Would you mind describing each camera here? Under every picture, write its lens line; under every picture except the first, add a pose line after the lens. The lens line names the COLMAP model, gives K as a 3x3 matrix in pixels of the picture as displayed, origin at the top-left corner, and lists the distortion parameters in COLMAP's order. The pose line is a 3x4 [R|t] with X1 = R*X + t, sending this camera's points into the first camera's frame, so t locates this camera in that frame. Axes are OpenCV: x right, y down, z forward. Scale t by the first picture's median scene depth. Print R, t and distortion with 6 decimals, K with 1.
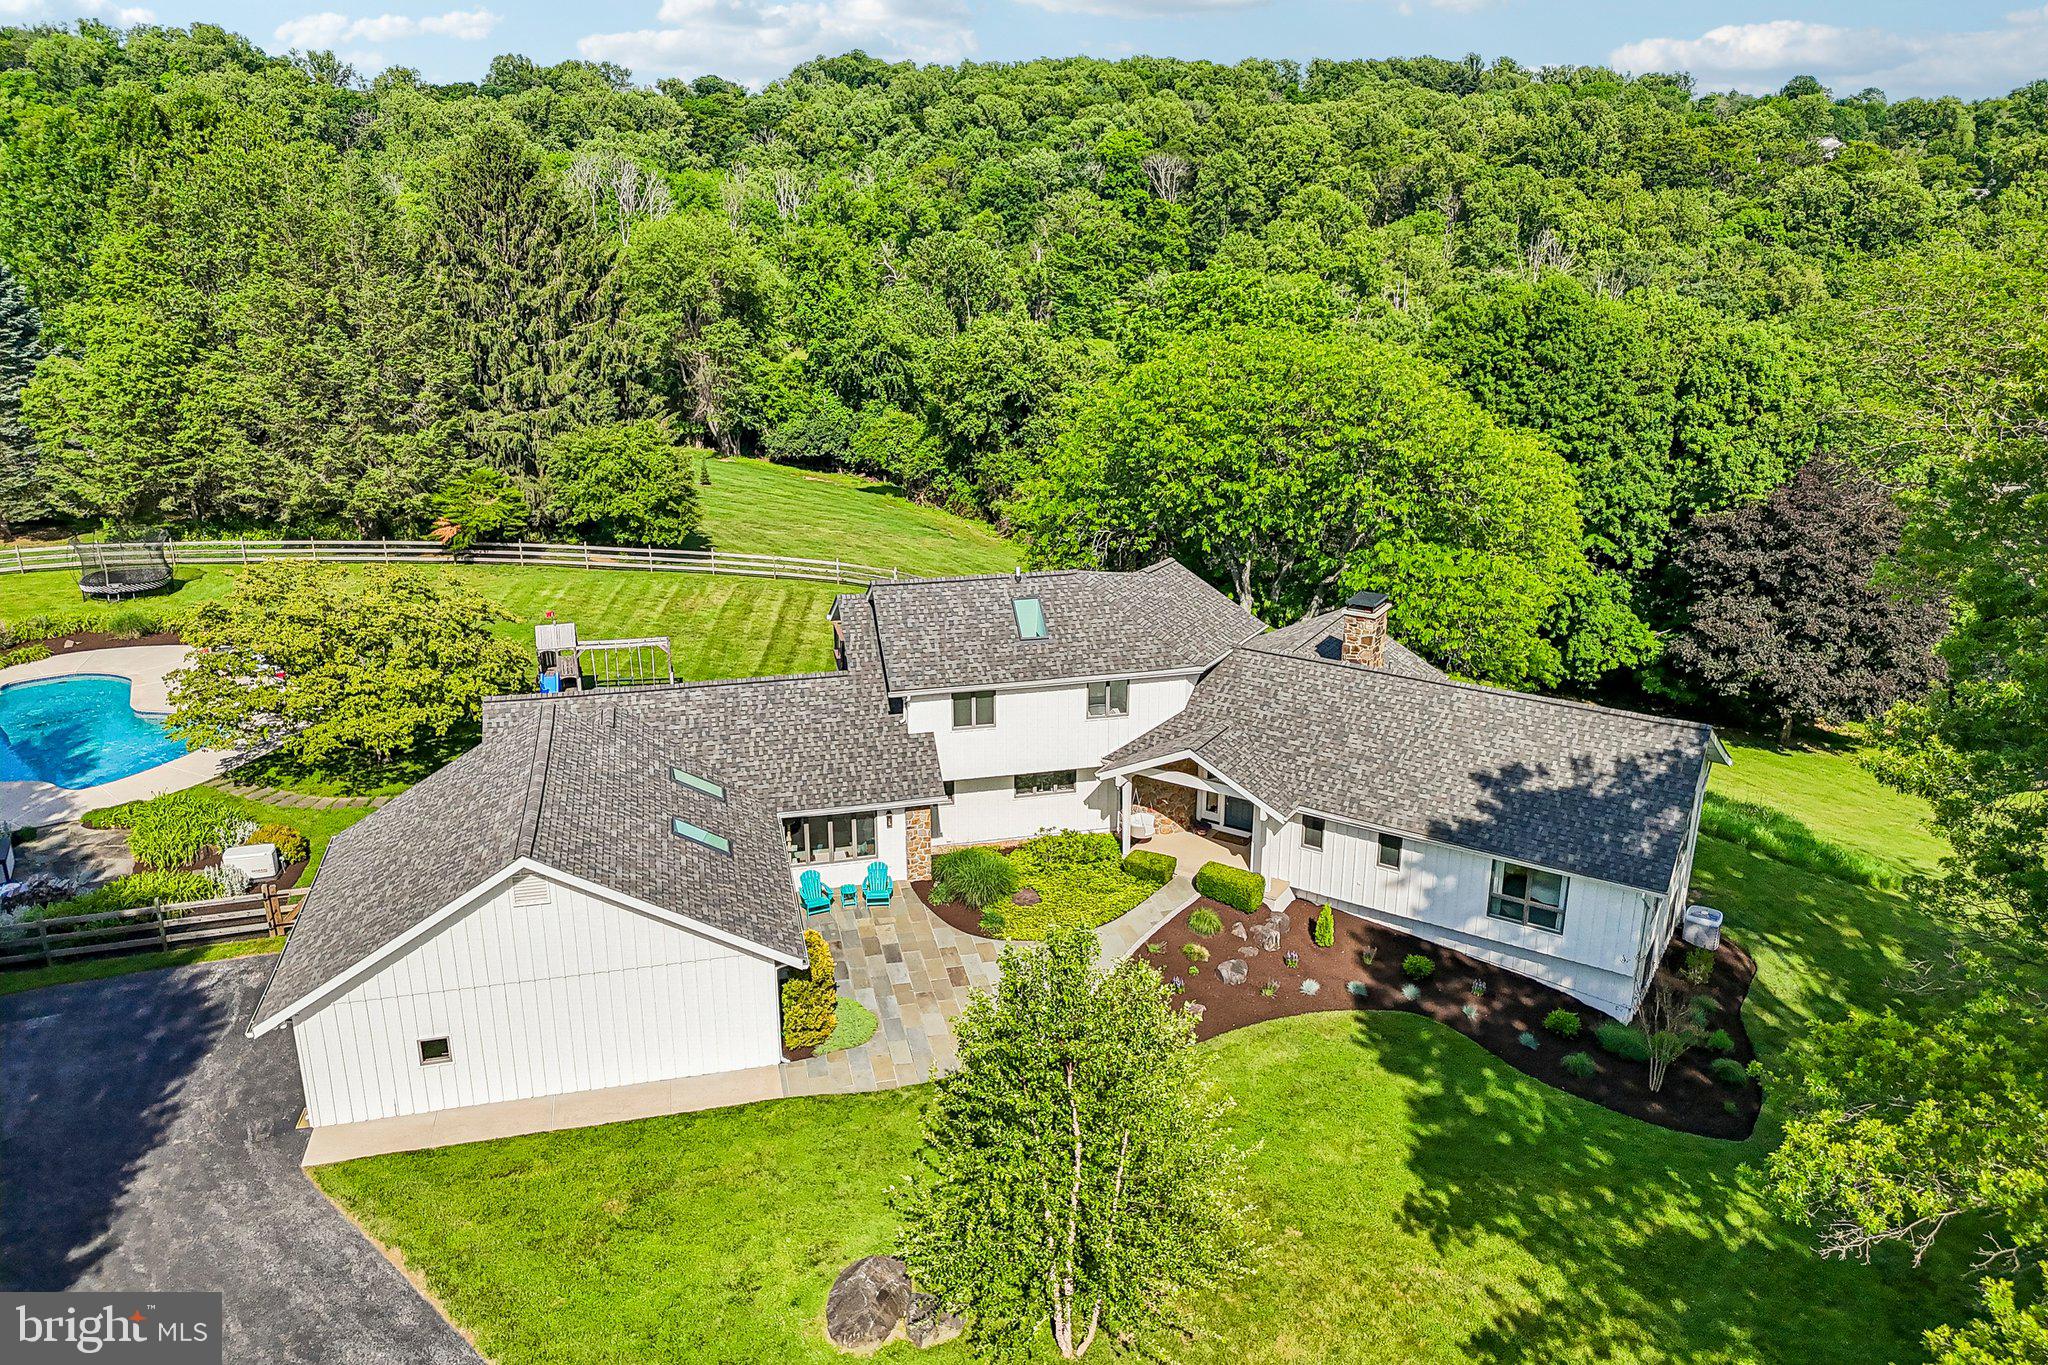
lens RADIAL K [[1524.0, 0, 1028.2], [0, 1524.0, 693.7], [0, 0, 1]] dist [0.077179, -0.056034]
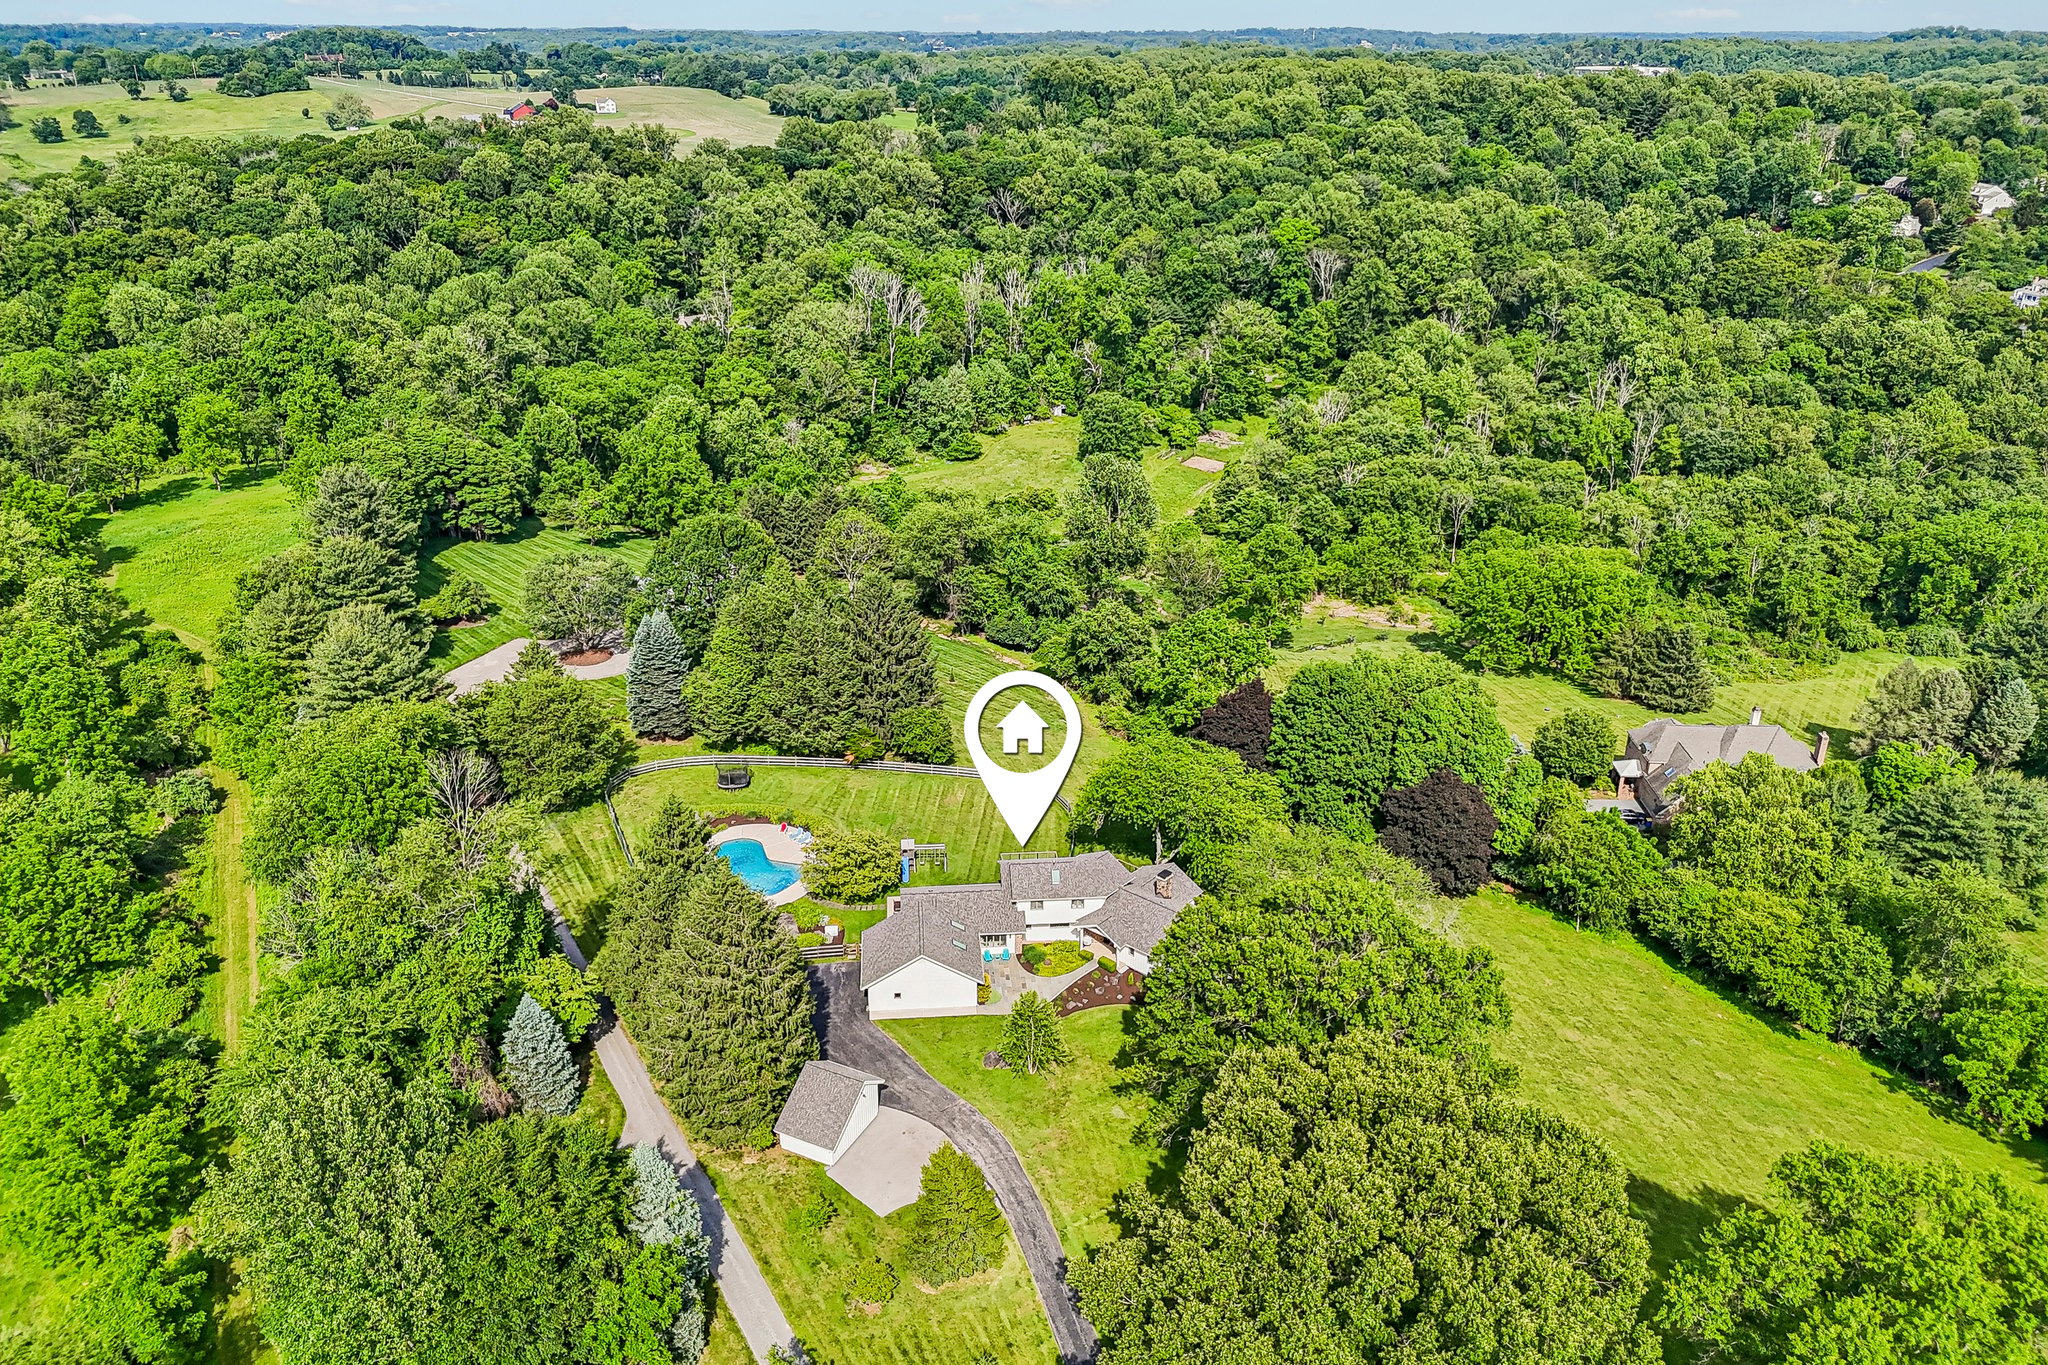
lens RADIAL K [[1524.0, 0, 1030.7], [0, 1524.0, 665.5], [0, 0, 1]] dist [0.077179, -0.056034]
pose [[0.989585, 0.062818, -0.129520, 0.358216], [-0.057124, 0.997249, 0.047227, -0.682852], [0.132131, -0.039336, 0.990451, -2.361003]]
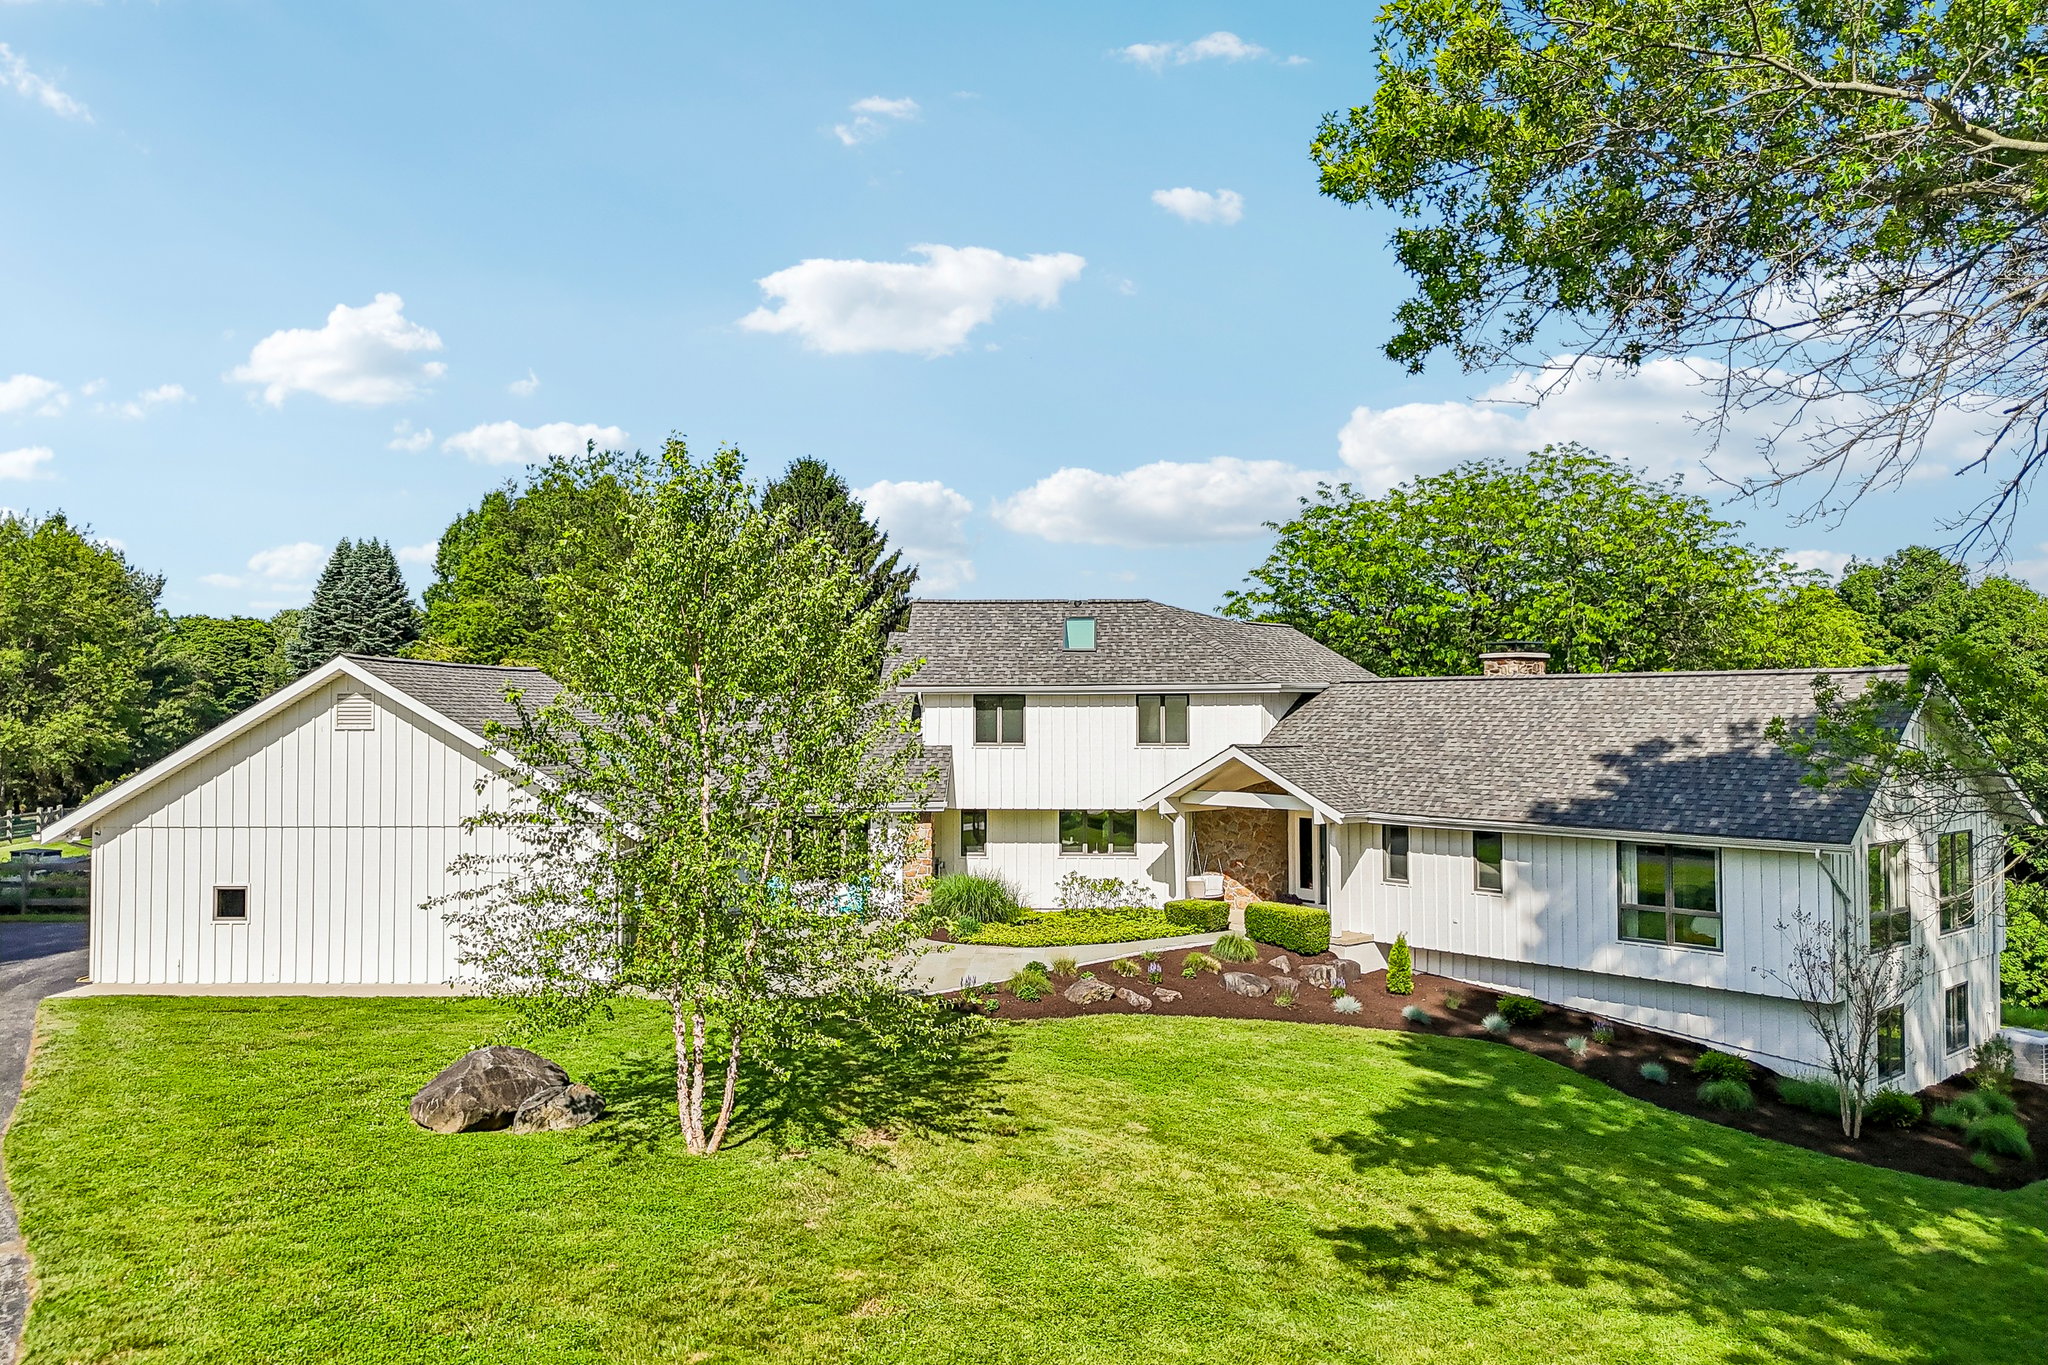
lens RADIAL K [[1524.0, 0, 1013.4], [0, 1524.0, 689.1], [0, 0, 1]] dist [0.077179, -0.056034]
pose [[0.957925, -0.005457, -0.286967, 0.216945], [-0.094191, 0.938471, -0.332266, 0.275768], [0.271123, 0.345315, 0.898471, 0.222236]]
